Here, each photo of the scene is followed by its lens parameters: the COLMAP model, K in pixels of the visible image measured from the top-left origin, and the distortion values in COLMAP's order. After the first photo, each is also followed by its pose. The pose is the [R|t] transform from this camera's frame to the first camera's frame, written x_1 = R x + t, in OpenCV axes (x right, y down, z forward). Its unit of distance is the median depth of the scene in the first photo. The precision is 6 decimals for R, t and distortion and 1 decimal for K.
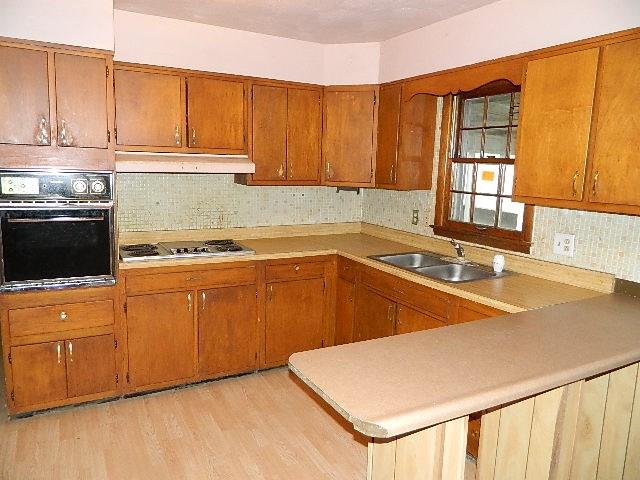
lens RADIAL K [[476.9, 0, 319.9], [0, 476.9, 238.5], [0, 0, 1]] dist [0.012095, 0.000825]
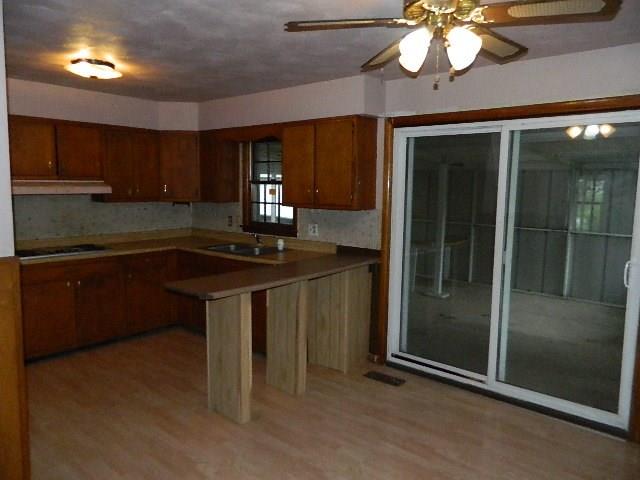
lens RADIAL K [[476.9, 0, 318.3], [0, 476.9, 239.5], [0, 0, 1]] dist [0.012095, 0.000825]
pose [[0.935055, -0.055922, 0.350063, -0.069005], [0.068811, 0.997329, -0.024482, 0.072417], [-0.347759, 0.046980, 0.936406, -0.505598]]
